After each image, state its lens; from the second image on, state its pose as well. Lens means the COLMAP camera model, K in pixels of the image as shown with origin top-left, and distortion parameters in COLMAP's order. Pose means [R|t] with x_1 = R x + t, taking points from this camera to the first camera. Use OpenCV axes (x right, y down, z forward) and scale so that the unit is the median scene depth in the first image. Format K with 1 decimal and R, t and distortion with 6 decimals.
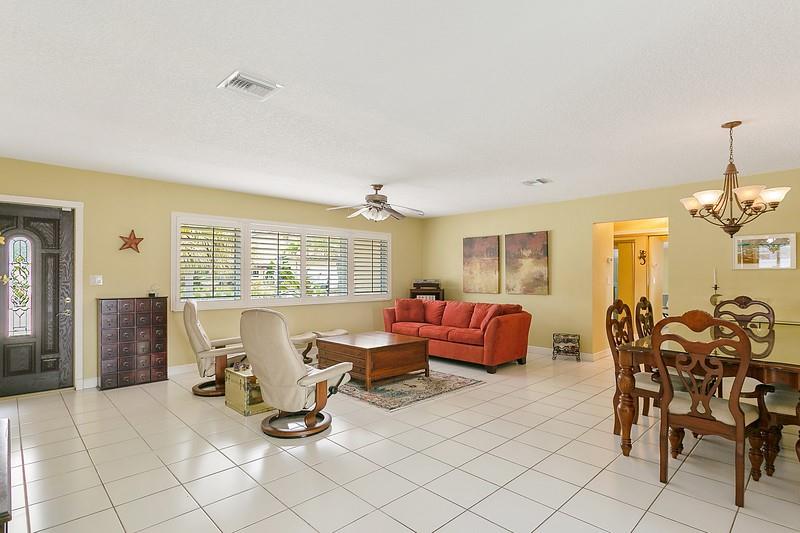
lens RADIAL K [[409.0, 0, 395.6], [0, 409.0, 272.8], [0, 0, 1]] dist [0.000328, 0.000152]
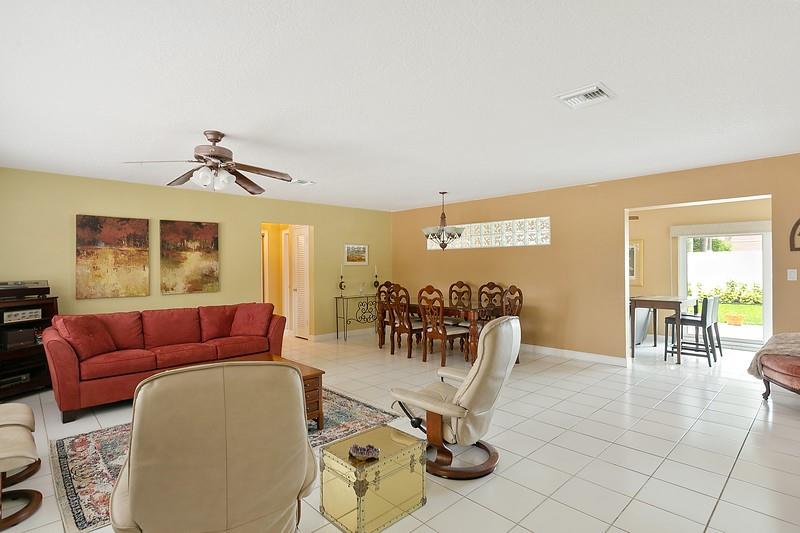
lens RADIAL K [[409.0, 0, 396.9], [0, 409.0, 266.9], [0, 0, 1]] dist [0.000328, 0.000152]
pose [[-0.003811, -0.004991, 0.999980, -0.532692], [-0.000935, 0.999987, 0.004988, -0.007318], [-0.999992, -0.000916, -0.003815, 0.566047]]
